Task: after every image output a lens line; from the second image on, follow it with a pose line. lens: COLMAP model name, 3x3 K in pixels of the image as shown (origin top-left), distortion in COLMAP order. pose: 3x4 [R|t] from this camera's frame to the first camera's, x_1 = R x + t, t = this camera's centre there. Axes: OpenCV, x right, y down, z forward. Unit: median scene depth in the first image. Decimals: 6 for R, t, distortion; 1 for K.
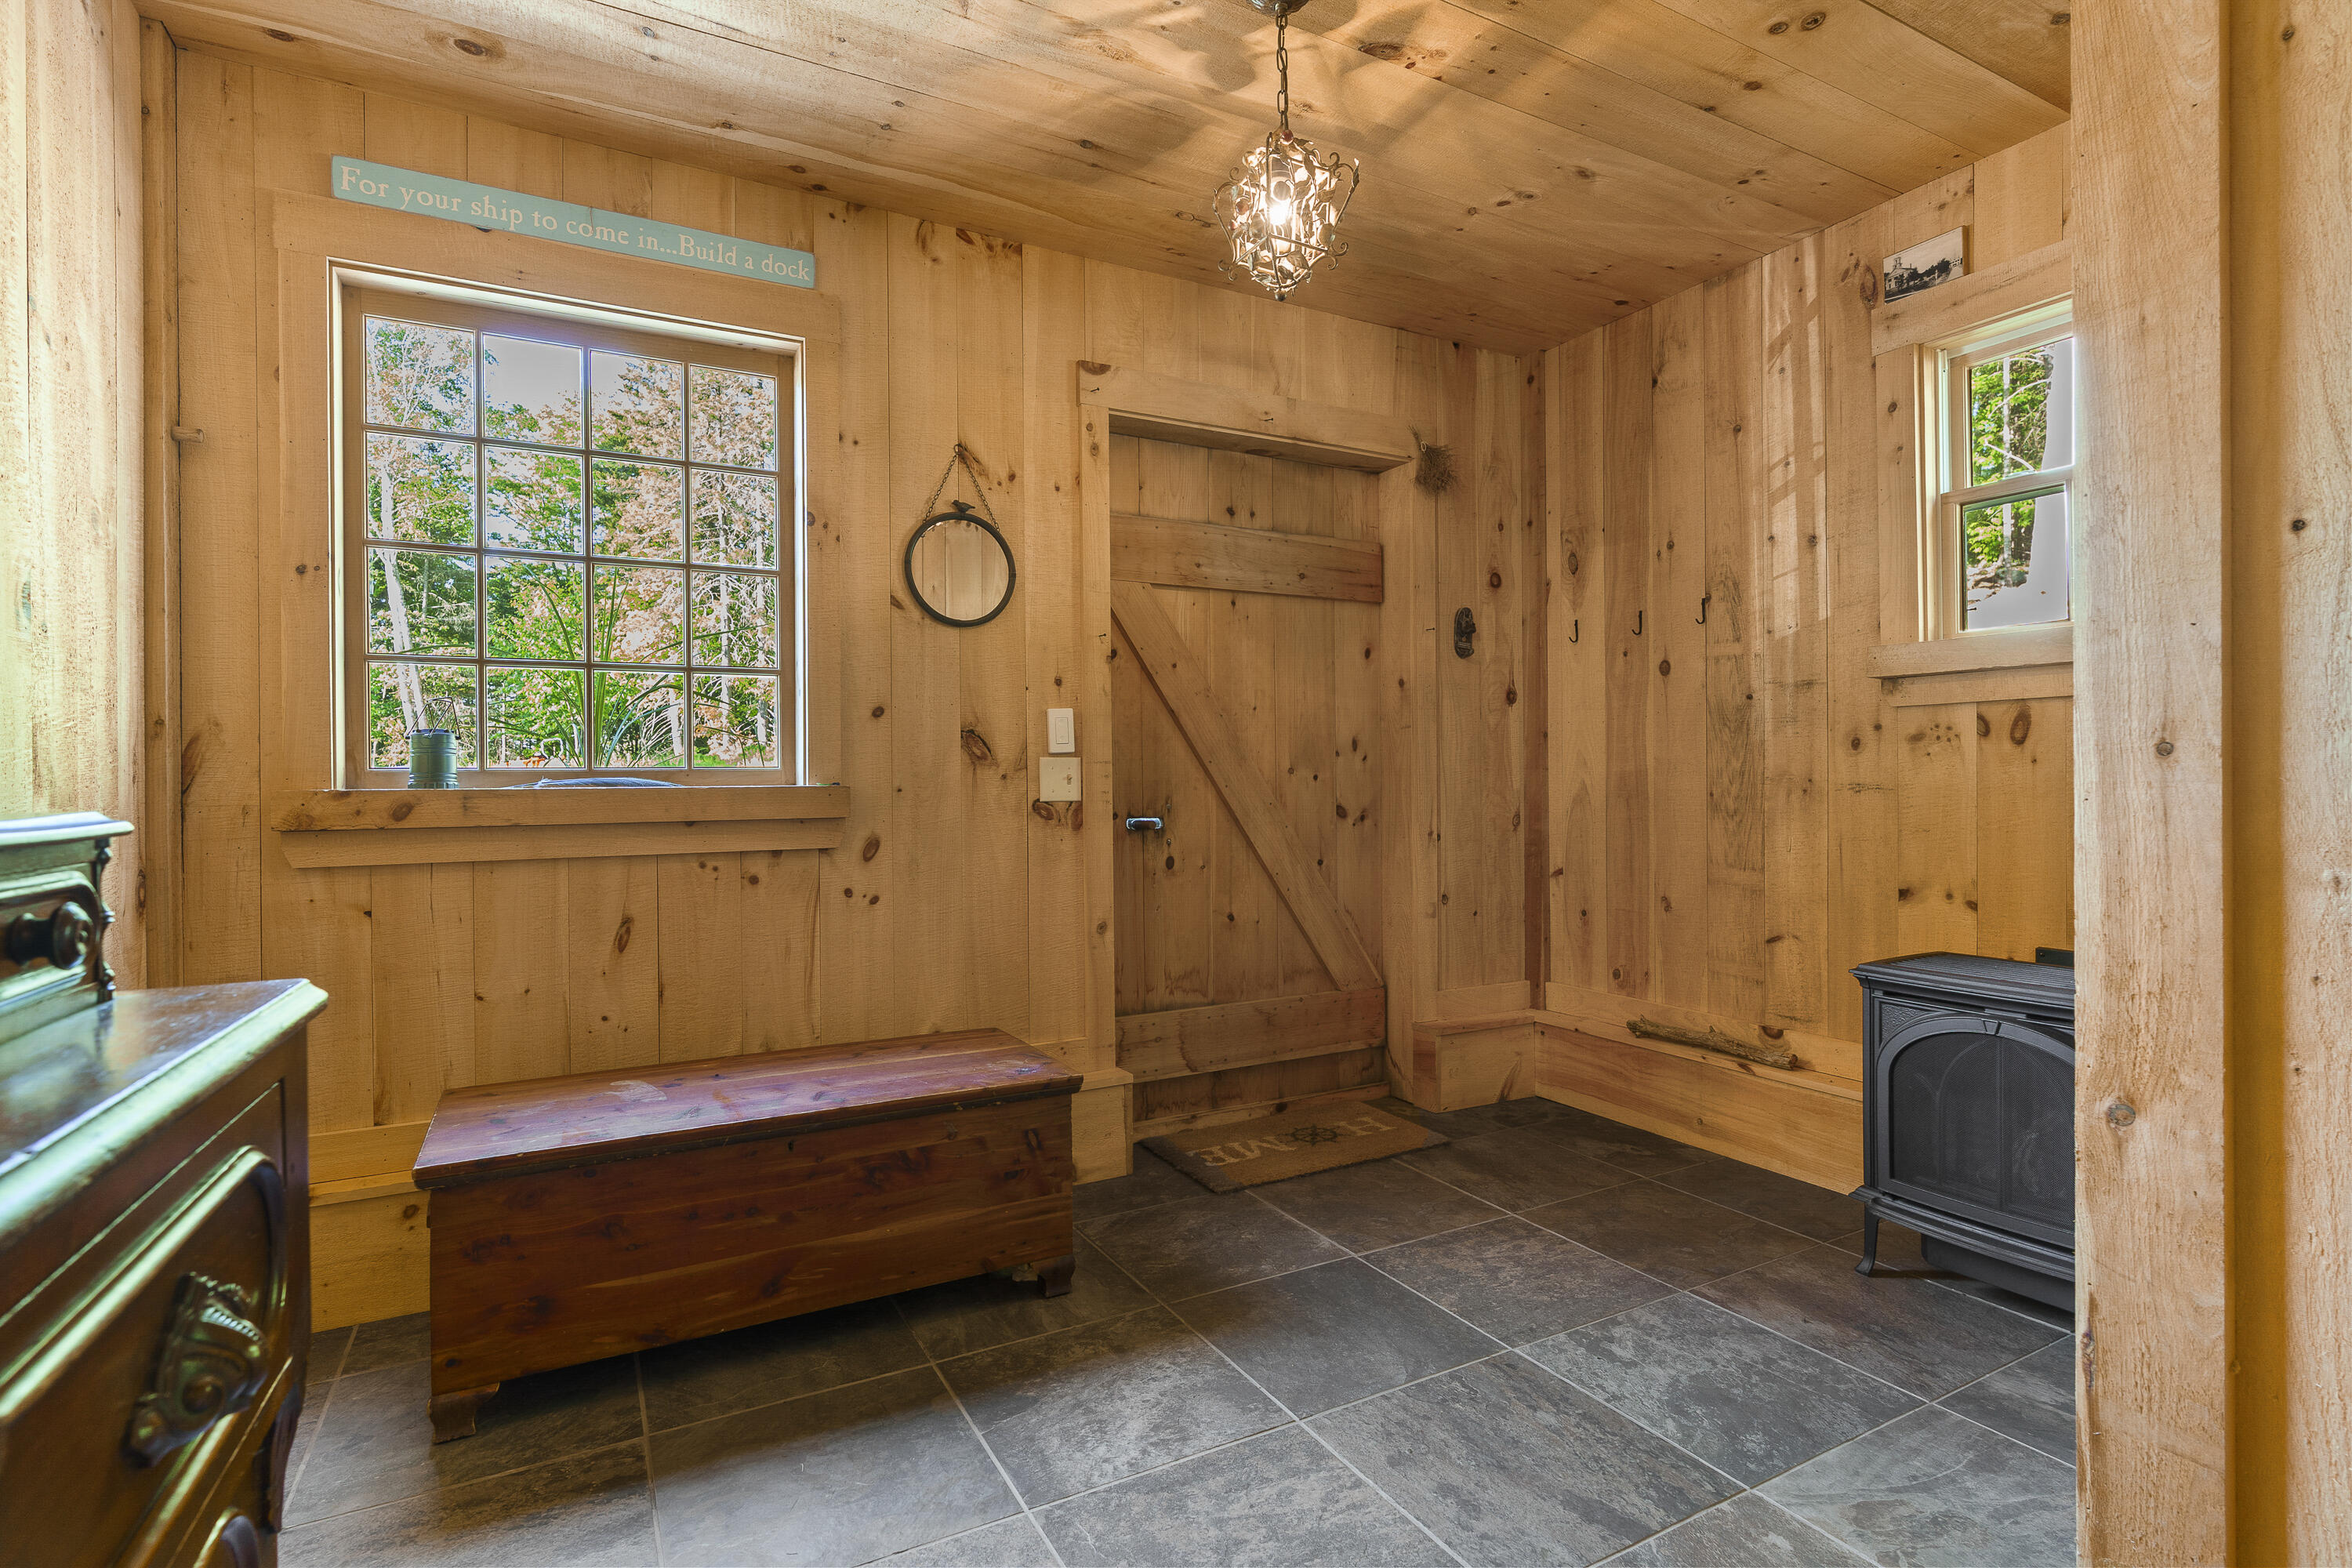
lens RADIAL K [[1138.4, 0, 1173.1], [0, 1138.4, 780.4], [0, 0, 1]] dist [-0.009331, 0.000823]
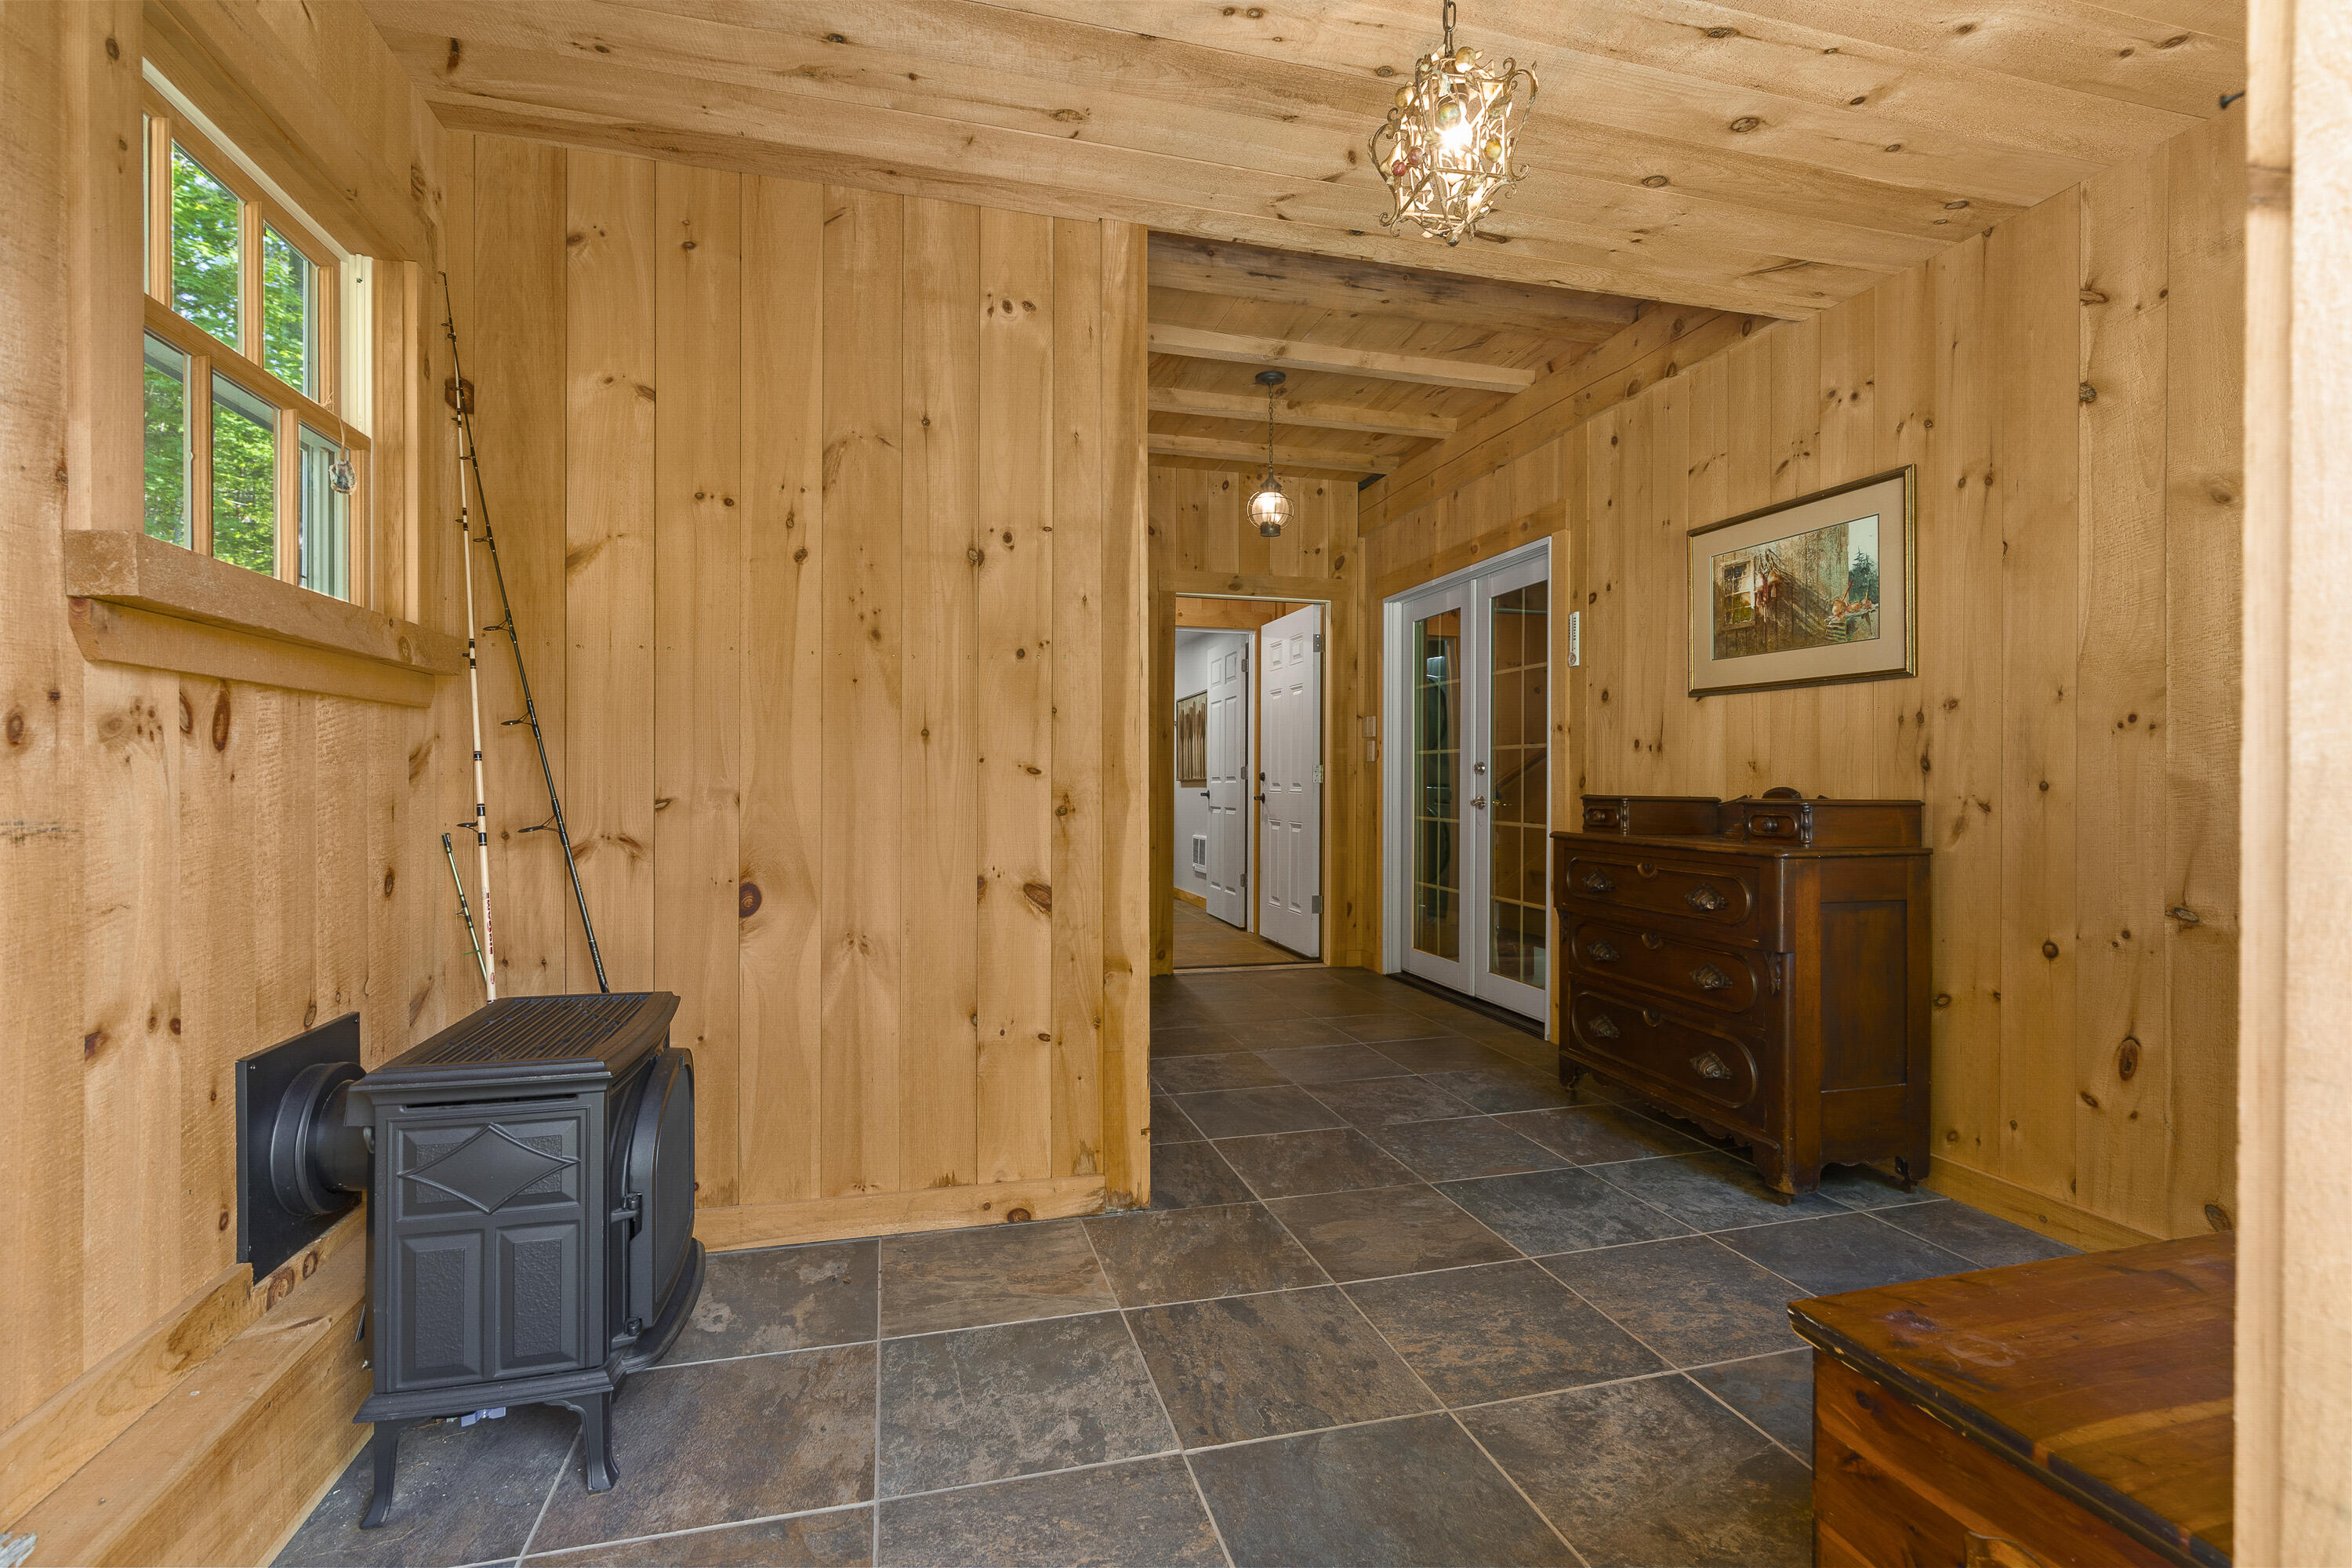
lens RADIAL K [[1072.9, 0, 1165.0], [0, 1072.9, 786.5], [0, 0, 1]] dist [-0.008065, 0.003375]
pose [[-0.971107, 0.003608, 0.238617, 0.127836], [0.003920, 0.999992, 0.000835, -0.014565], [-0.238612, 0.001746, -0.971114, 2.042306]]
